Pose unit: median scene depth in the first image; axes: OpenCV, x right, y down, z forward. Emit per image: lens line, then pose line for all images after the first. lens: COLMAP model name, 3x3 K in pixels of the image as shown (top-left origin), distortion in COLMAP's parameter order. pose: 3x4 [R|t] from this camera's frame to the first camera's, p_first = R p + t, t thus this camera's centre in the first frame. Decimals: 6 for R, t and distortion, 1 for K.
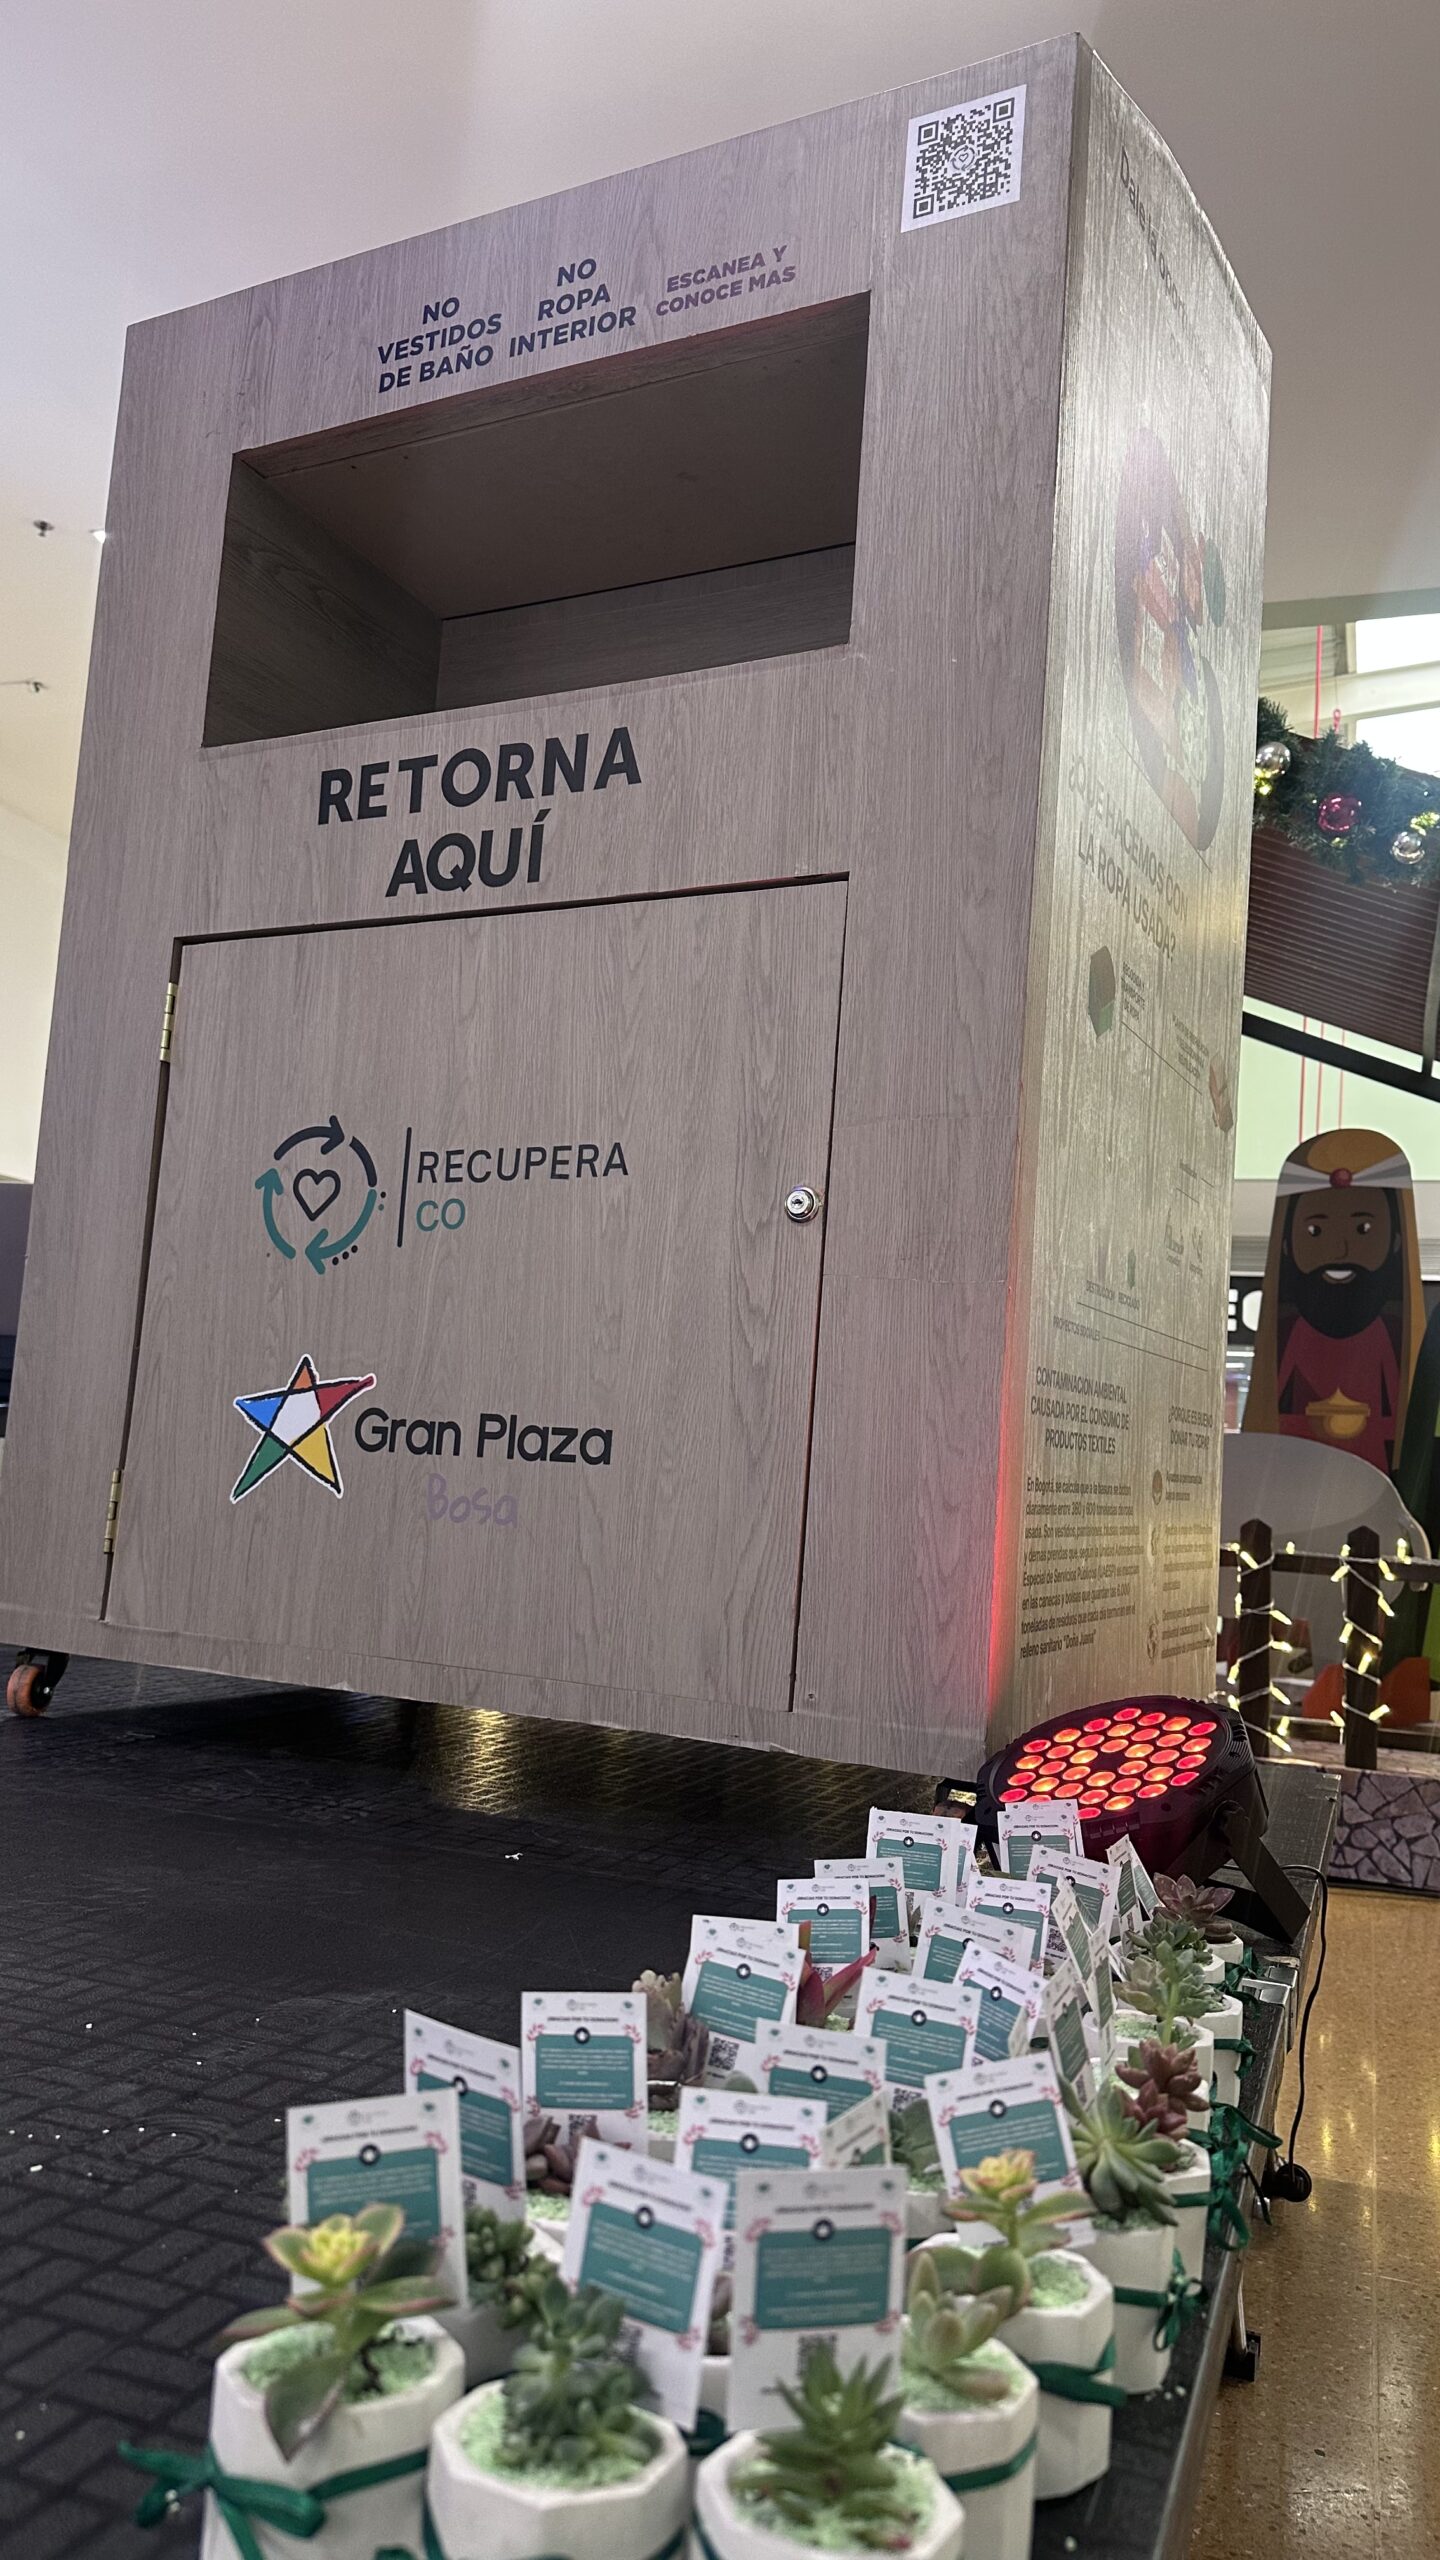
lens RADIAL K [[1771.7, 0, 726.4], [0, 1771.7, 1293.0], [0, 0, 1]] dist [0.202463, -0.425673]
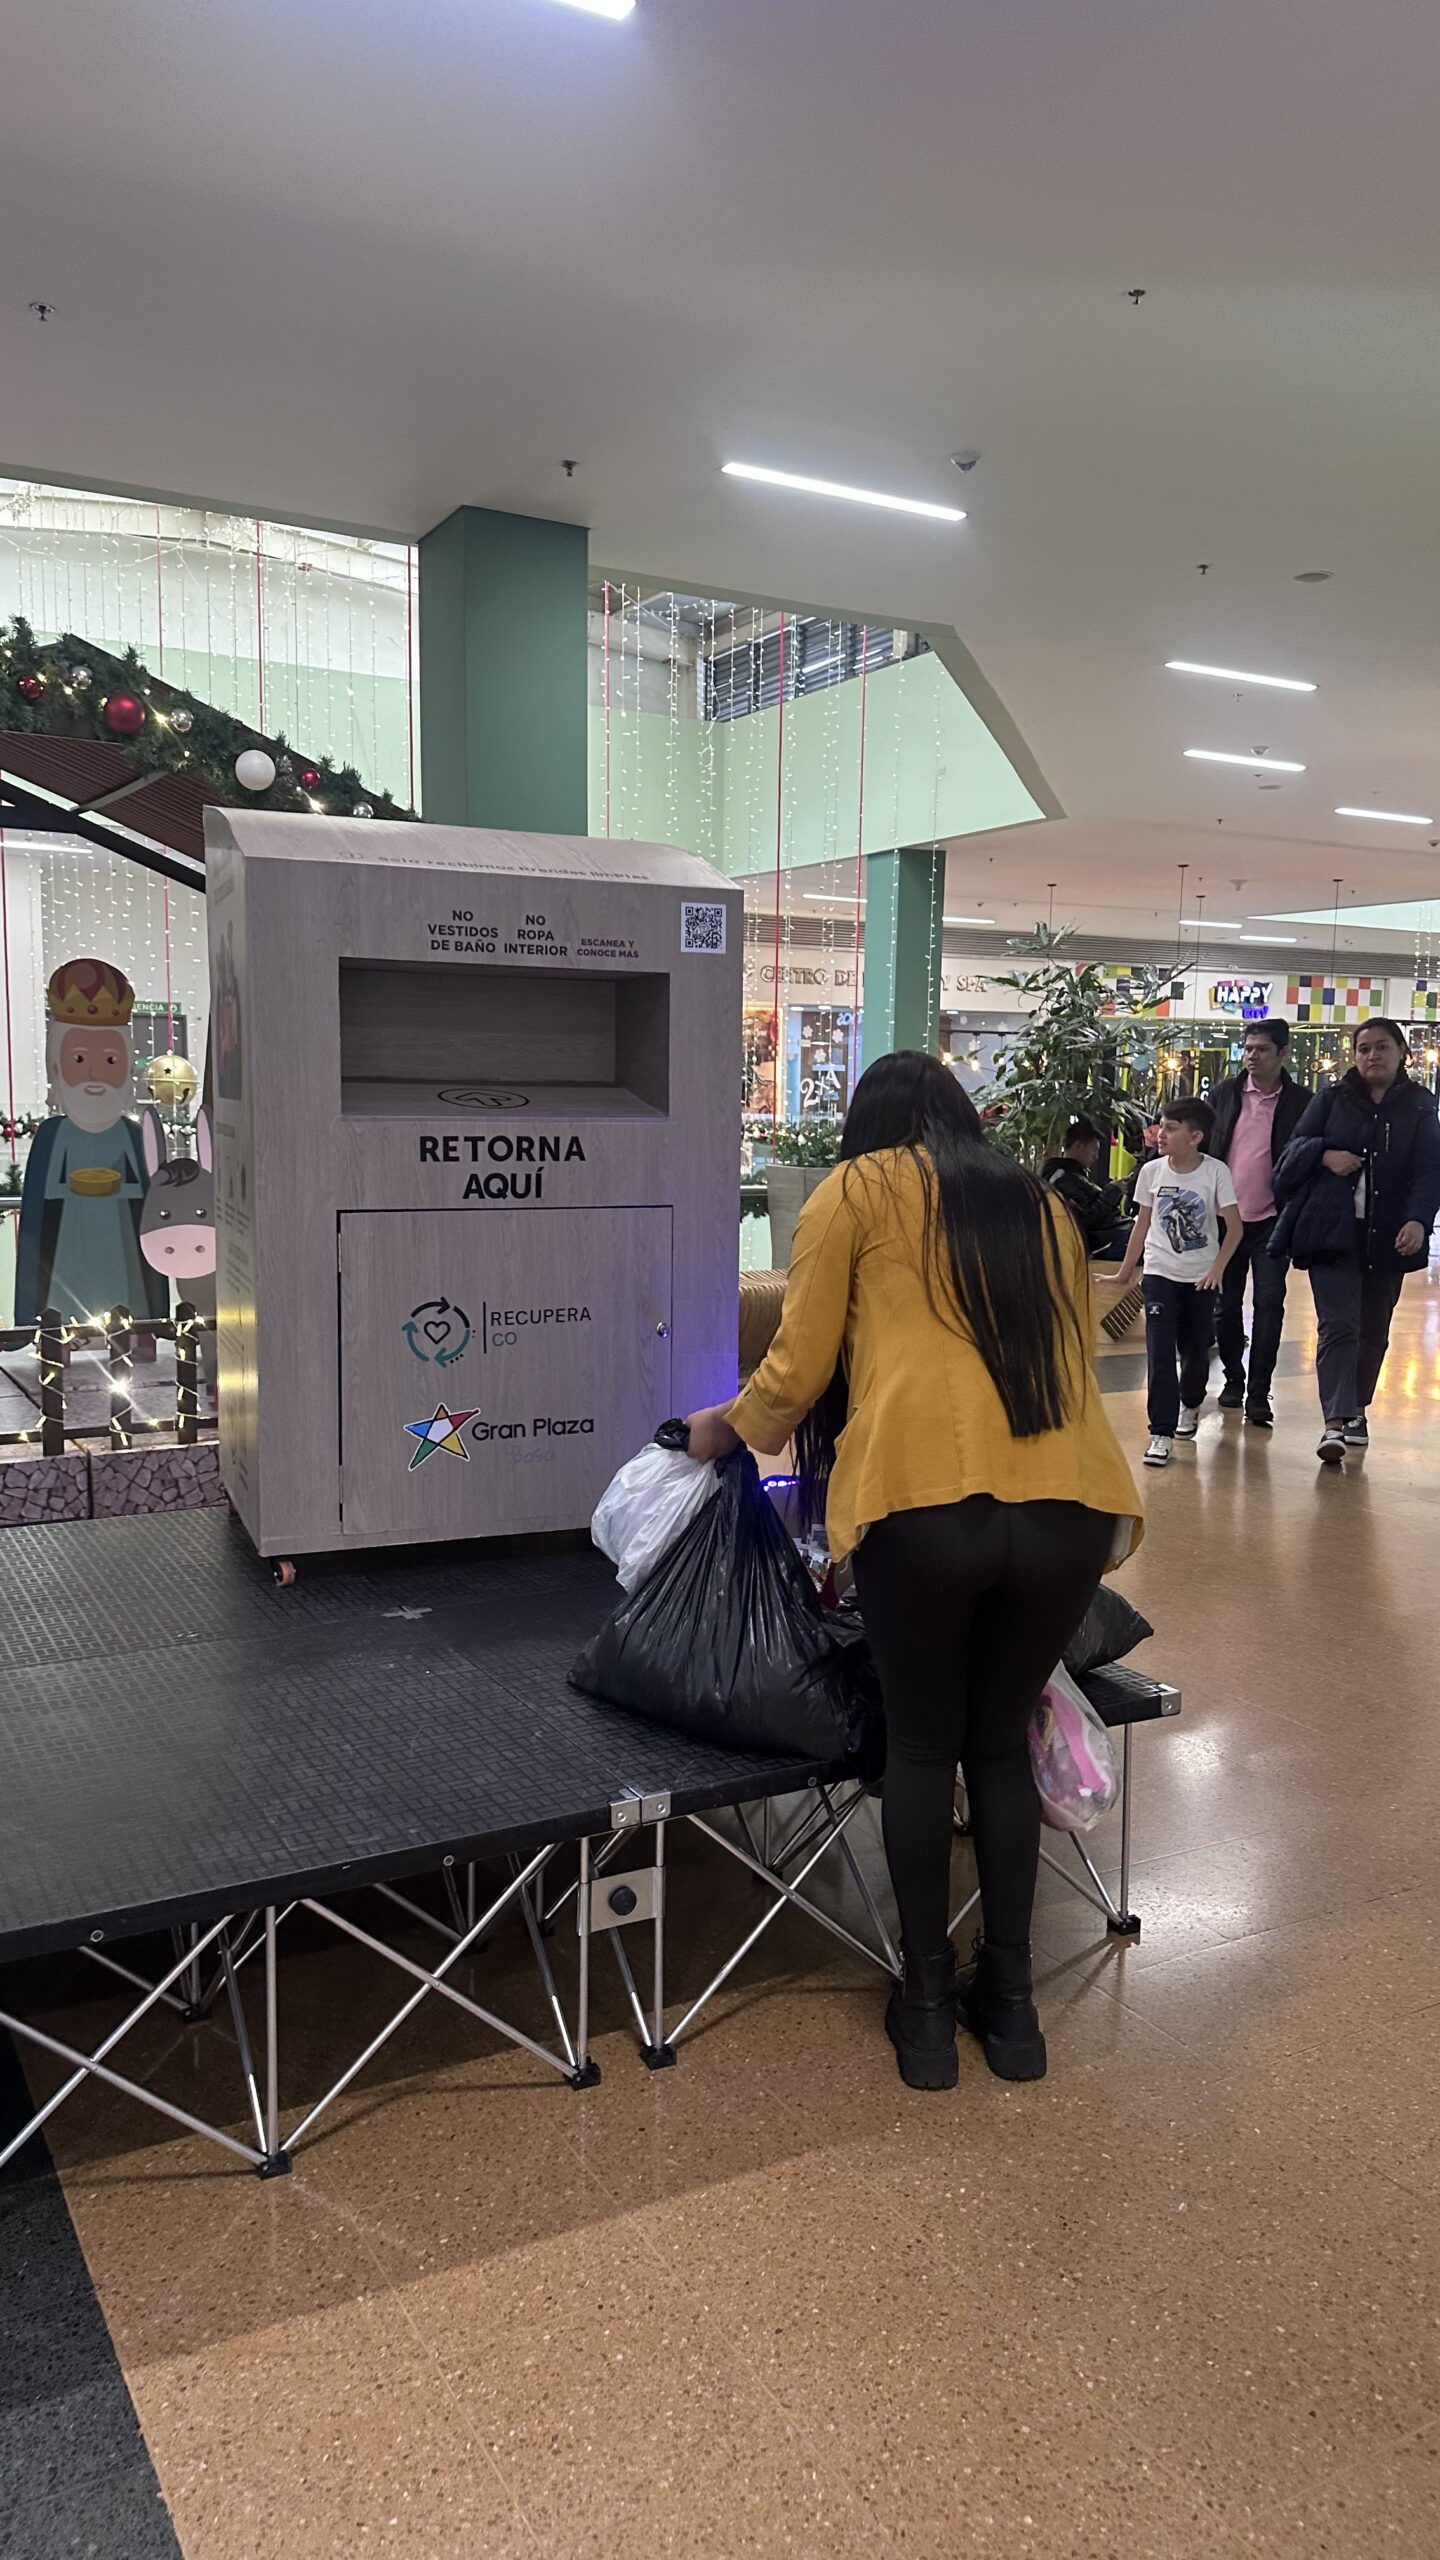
lens RADIAL K [[1771.7, 0, 726.4], [0, 1771.7, 1293.0], [0, 0, 1]] dist [0.202463, -0.425673]
pose [[0.656897, -0.147942, 0.739324, -1.677828], [-0.047544, 0.970482, 0.236441, -0.665162], [-0.752480, -0.190467, 0.630473, -0.686547]]
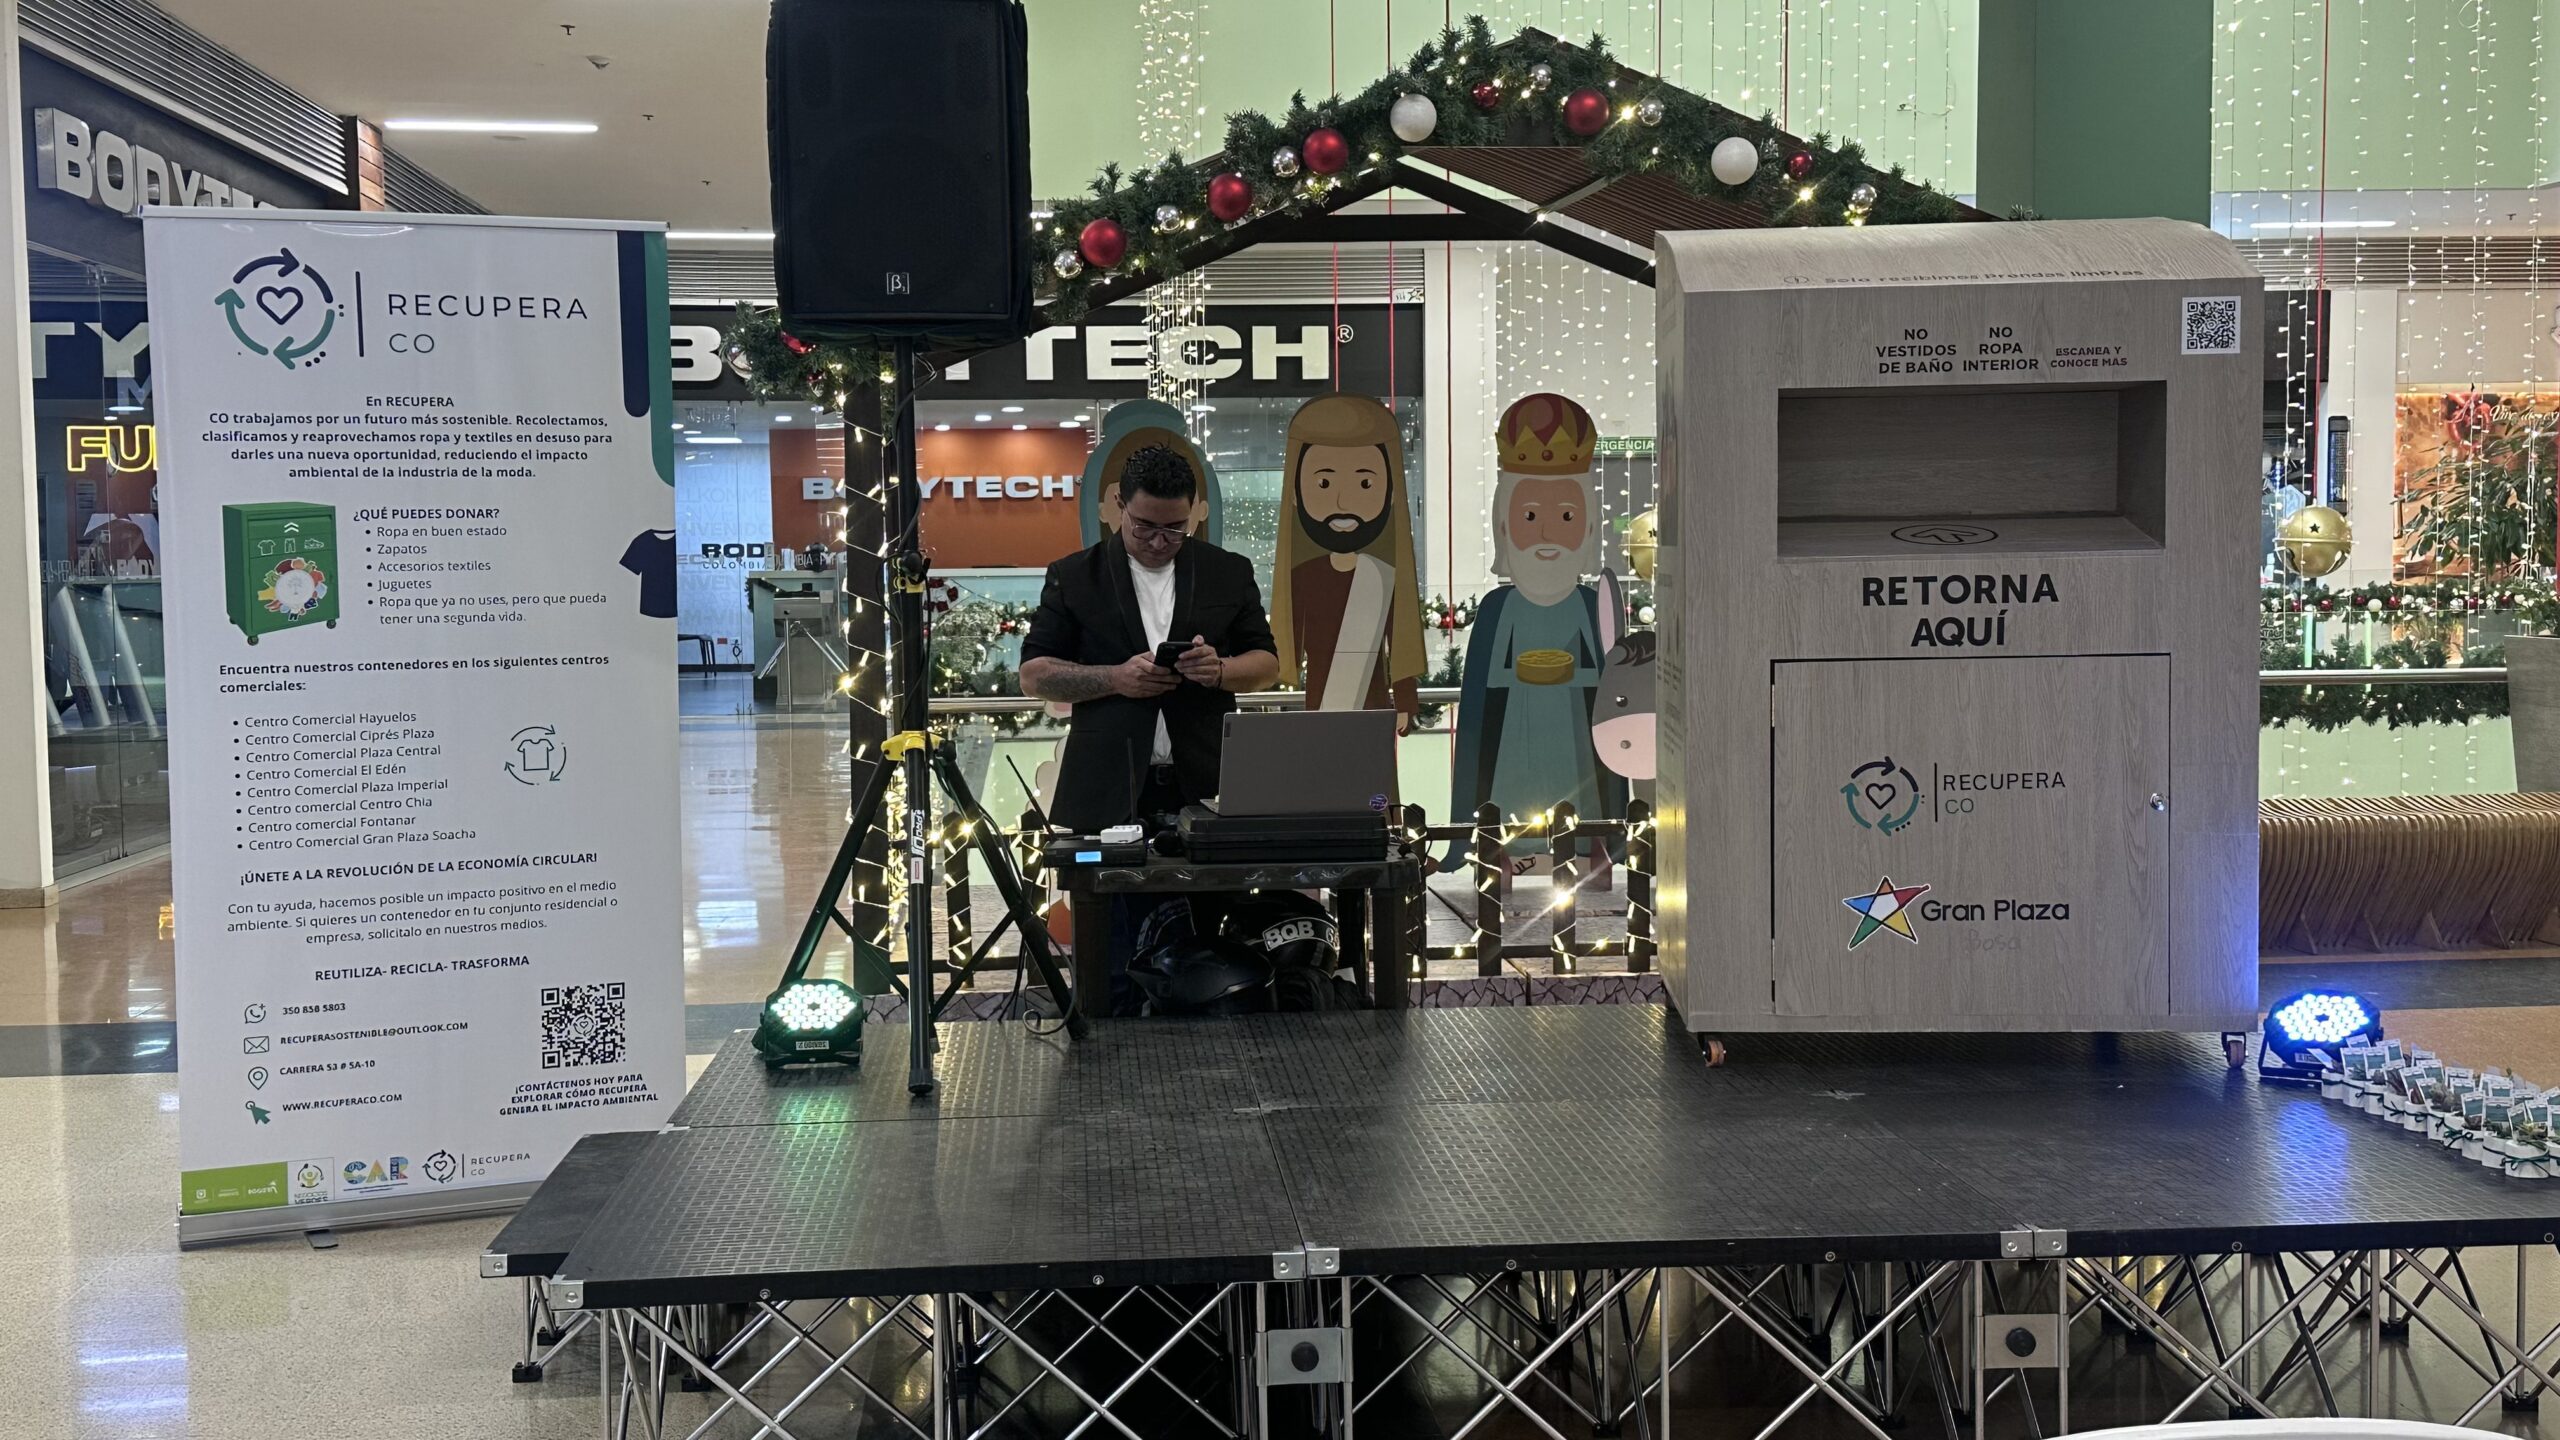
lens RADIAL K [[2858.7, 0, 1309.4], [0, 2858.7, 738.4], [0, 0, 1]] dist [0.209831, -0.449438]
pose [[0.905879, -0.110130, 0.408969, -2.179692], [0.033213, 0.981100, 0.190629, -0.775462], [-0.422233, -0.159104, 0.892415, -1.641187]]
